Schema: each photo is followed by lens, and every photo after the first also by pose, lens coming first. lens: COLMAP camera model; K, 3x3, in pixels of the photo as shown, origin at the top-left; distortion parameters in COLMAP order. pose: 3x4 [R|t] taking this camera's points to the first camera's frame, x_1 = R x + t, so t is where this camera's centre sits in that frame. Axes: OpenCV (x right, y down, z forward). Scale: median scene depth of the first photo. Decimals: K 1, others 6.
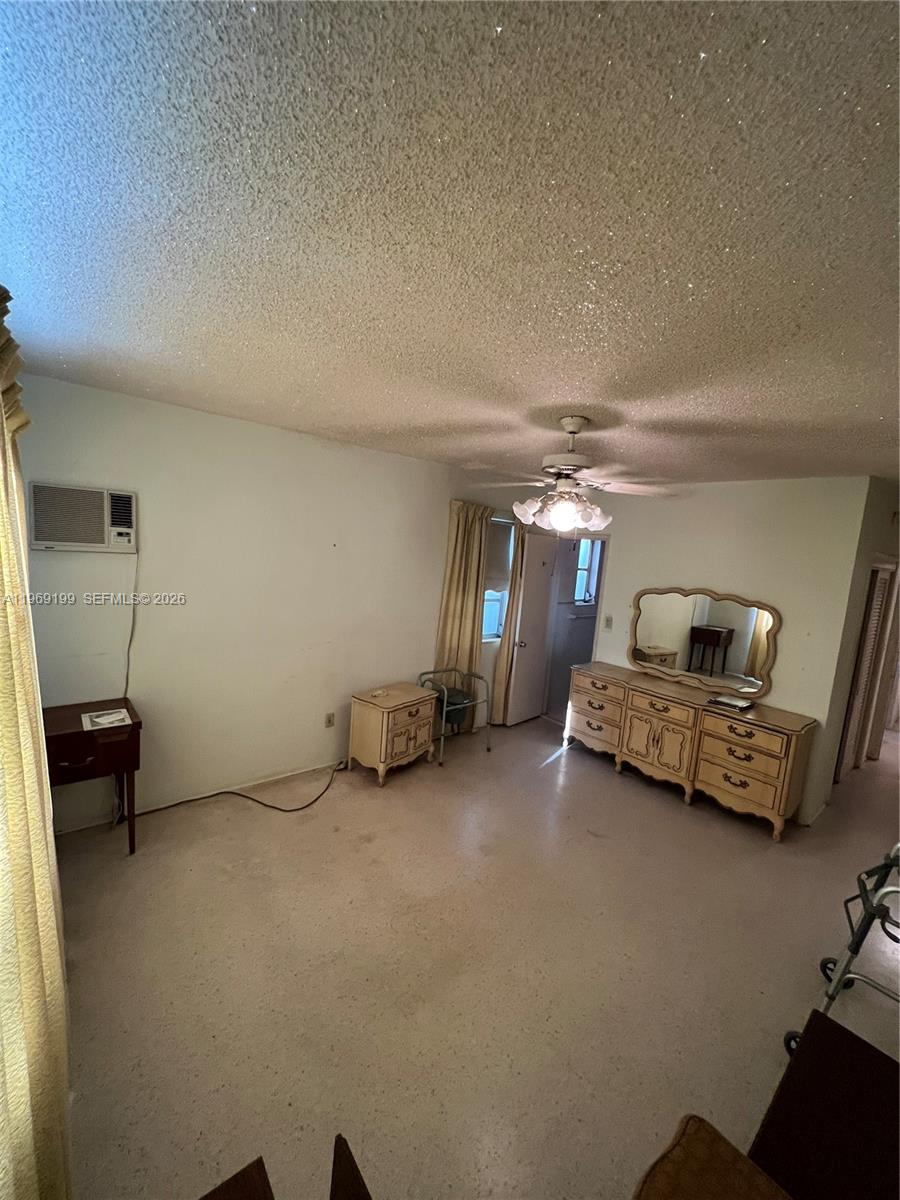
lens RADIAL K [[482.1, 0, 450.5], [0, 482.1, 600.7], [0, 0, 1]] dist [-0.000838, -0.001042]
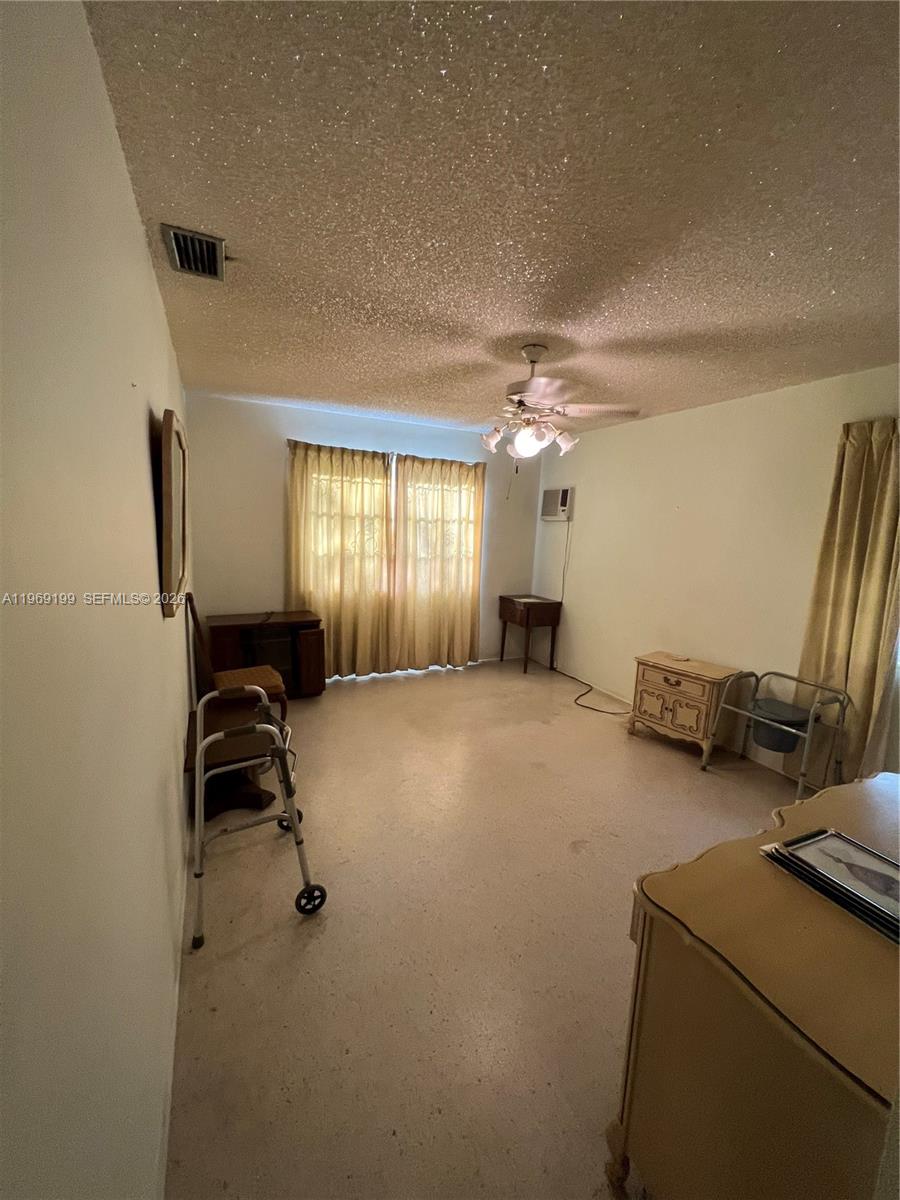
lens RADIAL K [[482.1, 0, 447.1], [0, 482.1, 600.0], [0, 0, 1]] dist [-0.000838, -0.001042]
pose [[-0.254135, 0.060448, -0.965278, 0.942110], [-0.178388, 0.977992, 0.108209, 0.059843], [0.950575, 0.199694, -0.237759, 0.808336]]
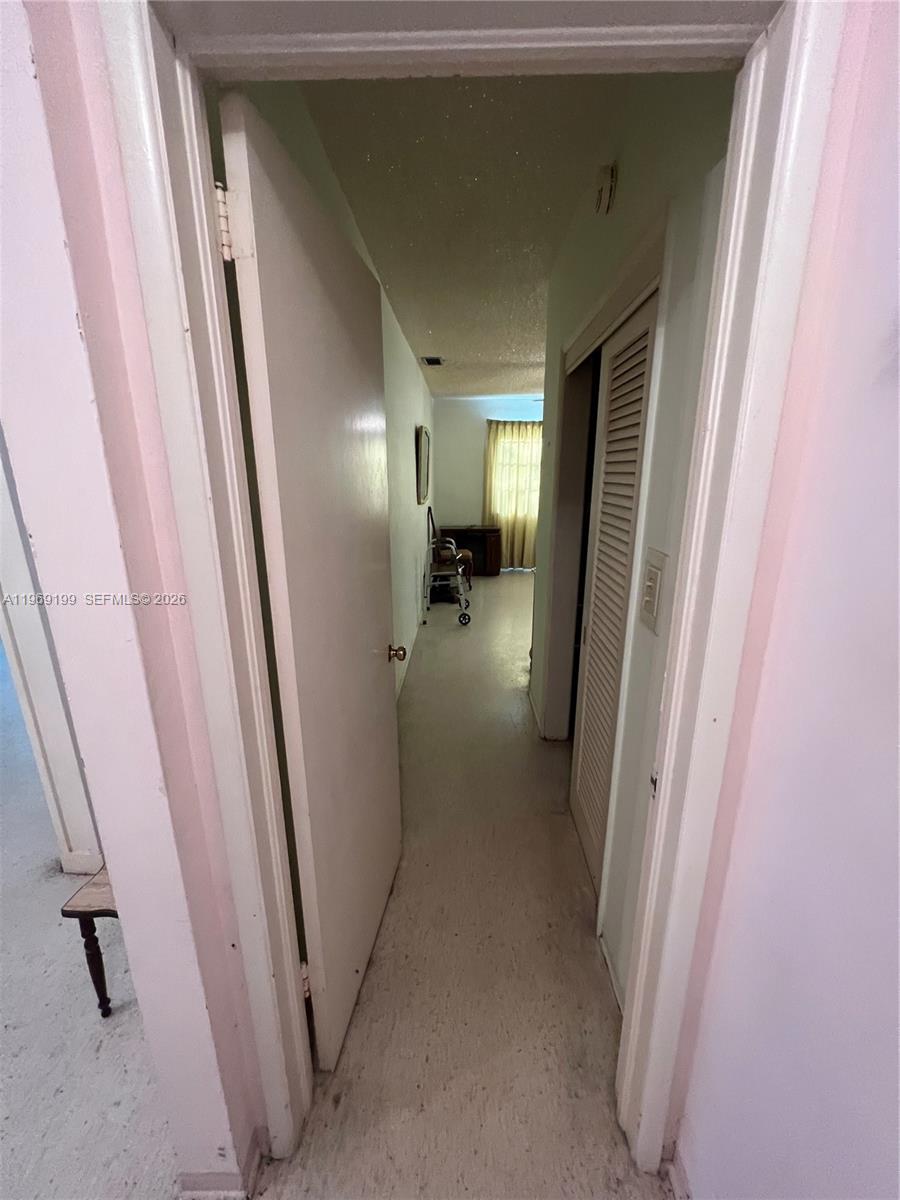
lens RADIAL K [[482.1, 0, 448.7], [0, 482.1, 602.2], [0, 0, 1]] dist [-0.000838, -0.001042]
pose [[-0.669068, 0.108034, -0.735308, 1.635786], [-0.149231, 0.949699, 0.275320, 0.064923], [0.728065, 0.293938, -0.619291, 1.536894]]
